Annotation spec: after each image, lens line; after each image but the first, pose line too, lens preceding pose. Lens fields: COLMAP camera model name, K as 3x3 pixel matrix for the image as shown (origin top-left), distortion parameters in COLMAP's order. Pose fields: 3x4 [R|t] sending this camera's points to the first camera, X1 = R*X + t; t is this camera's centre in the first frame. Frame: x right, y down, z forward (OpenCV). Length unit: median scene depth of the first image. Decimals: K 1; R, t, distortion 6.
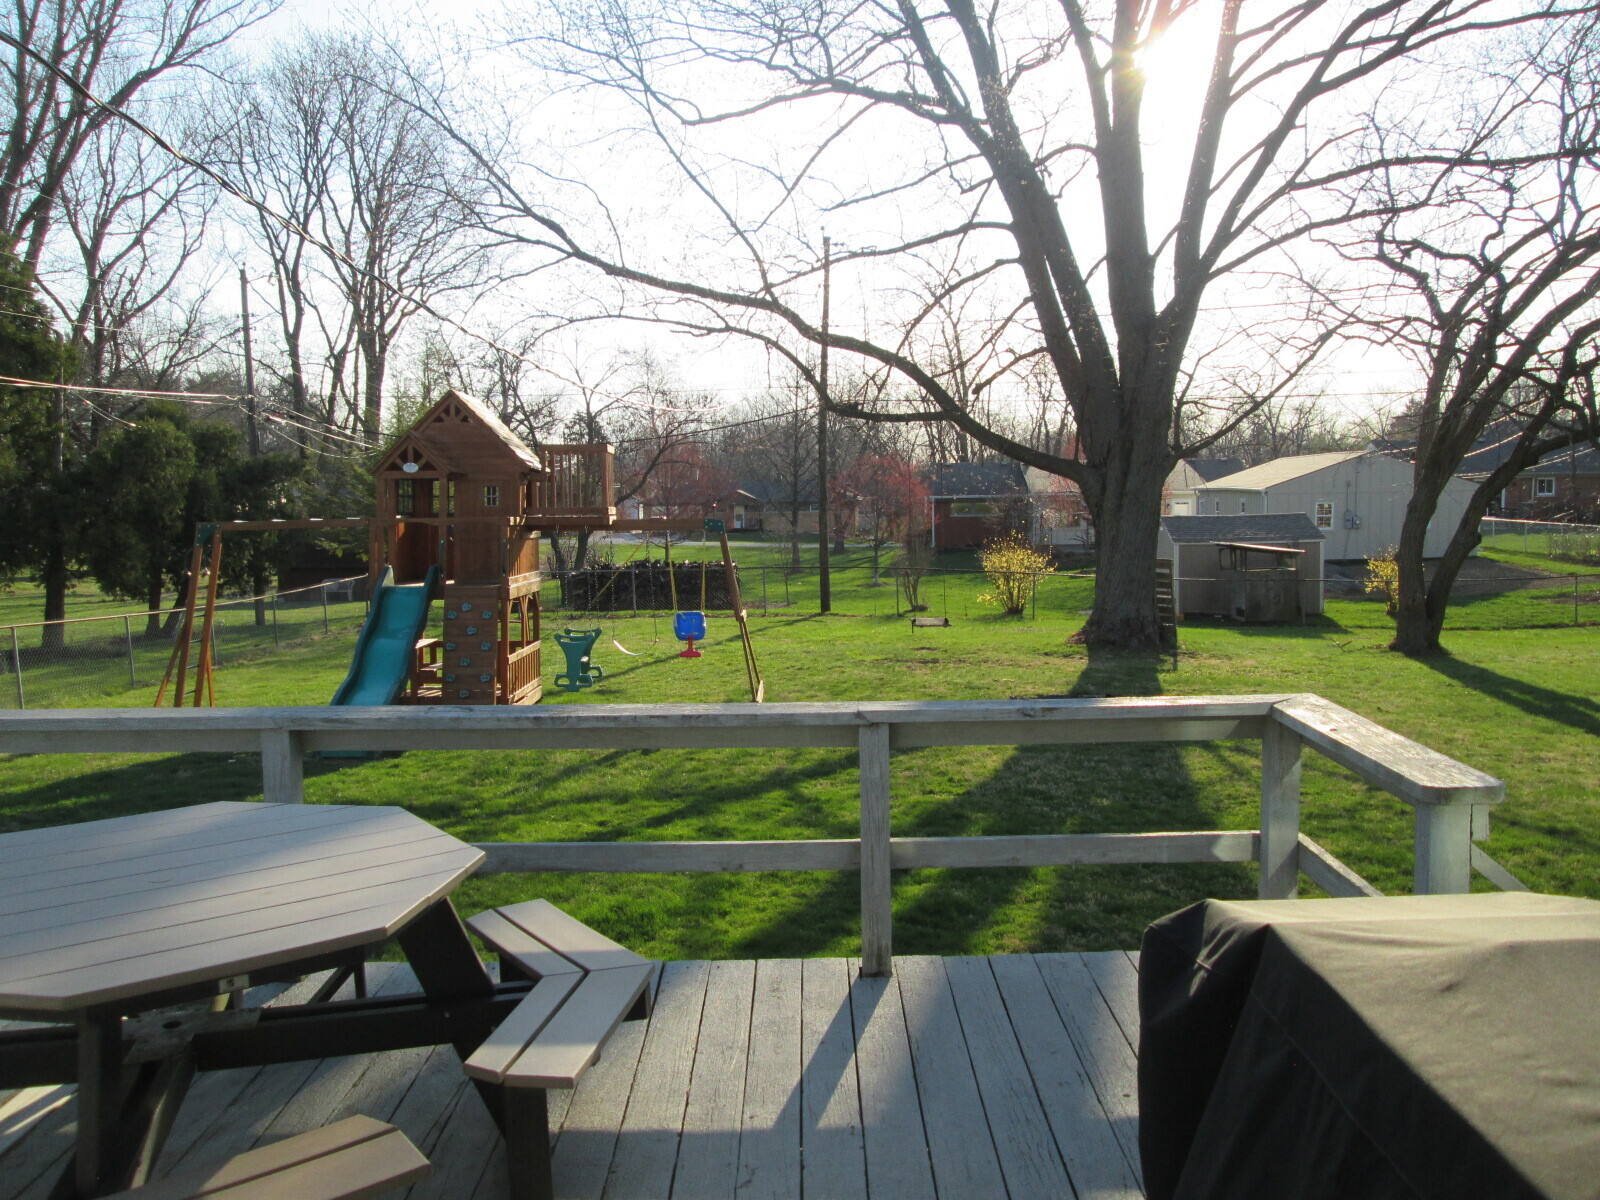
lens RADIAL K [[1326.0, 0, 787.8], [0, 1326.0, 610.6], [0, 0, 1]] dist [-0.050272, 0.025350]
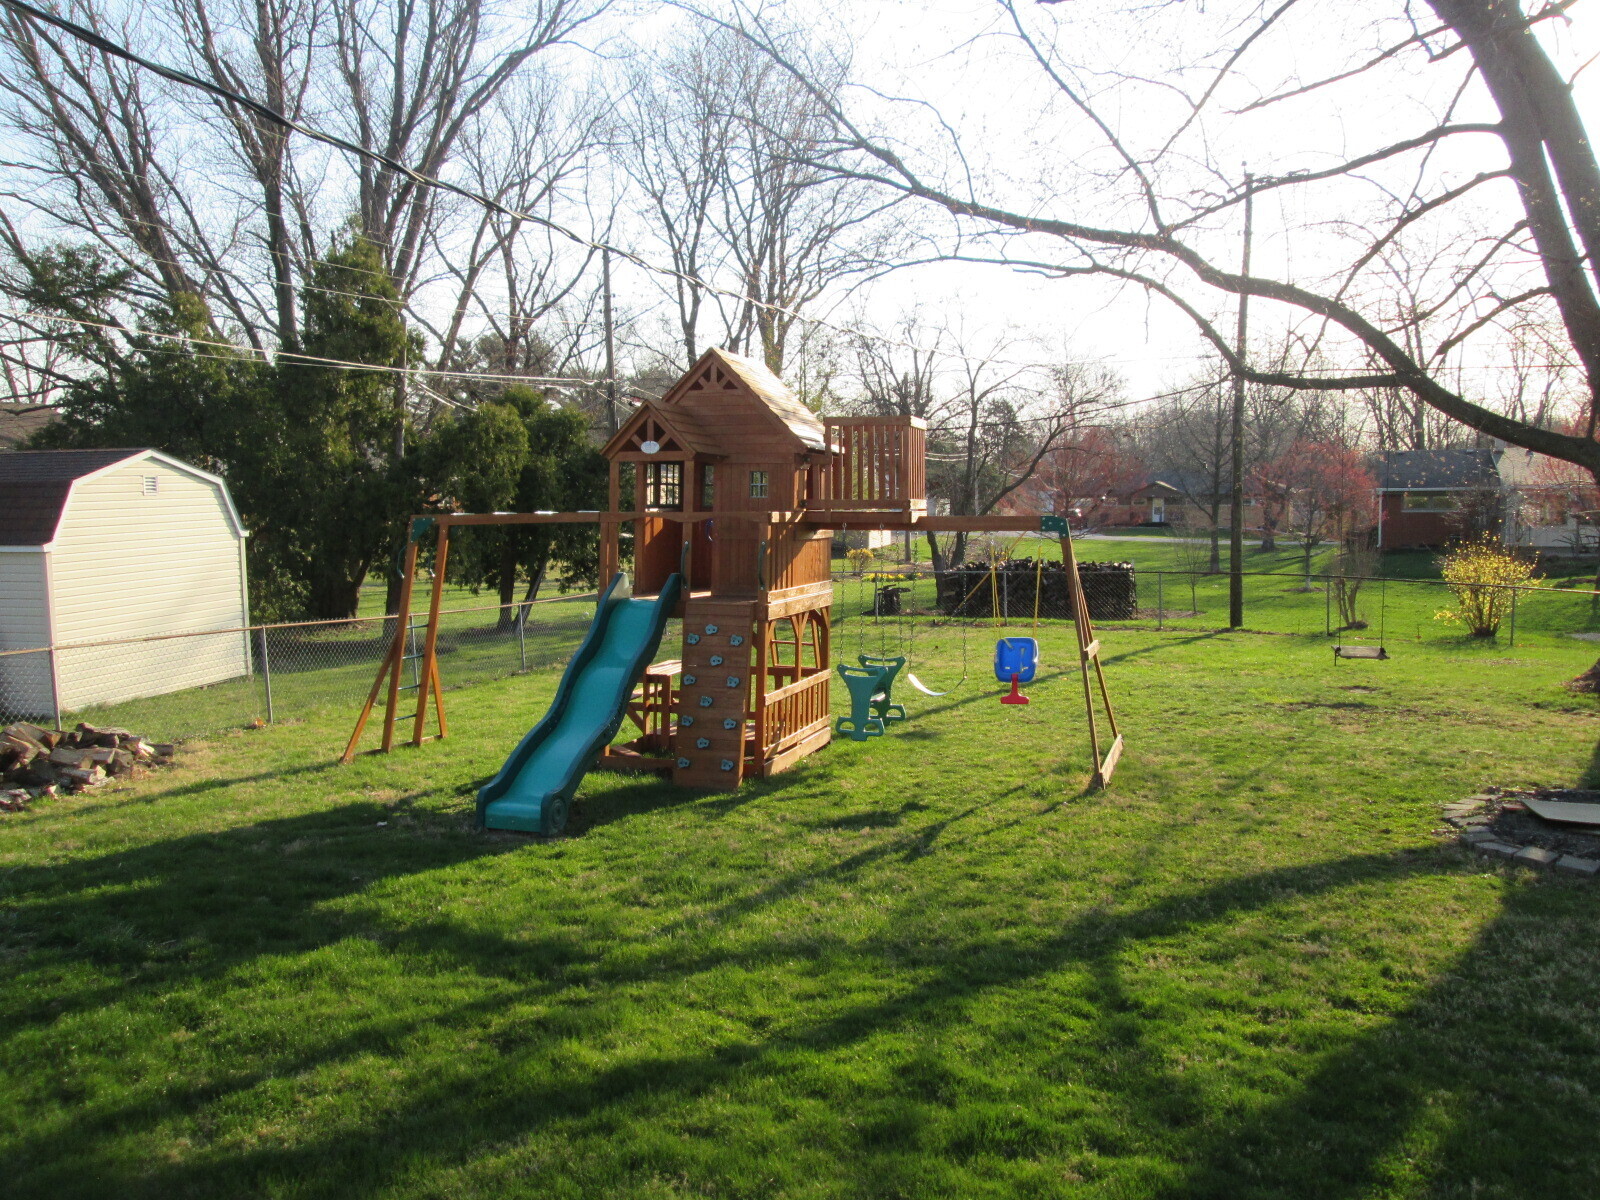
lens RADIAL K [[1326.0, 0, 787.8], [0, 1326.0, 610.6], [0, 0, 1]] dist [-0.050272, 0.025350]
pose [[0.951111, 0.030075, -0.307381, 0.020448], [-0.028055, 0.999546, 0.010988, -0.013733], [0.307572, -0.001828, 0.951523, 0.169002]]
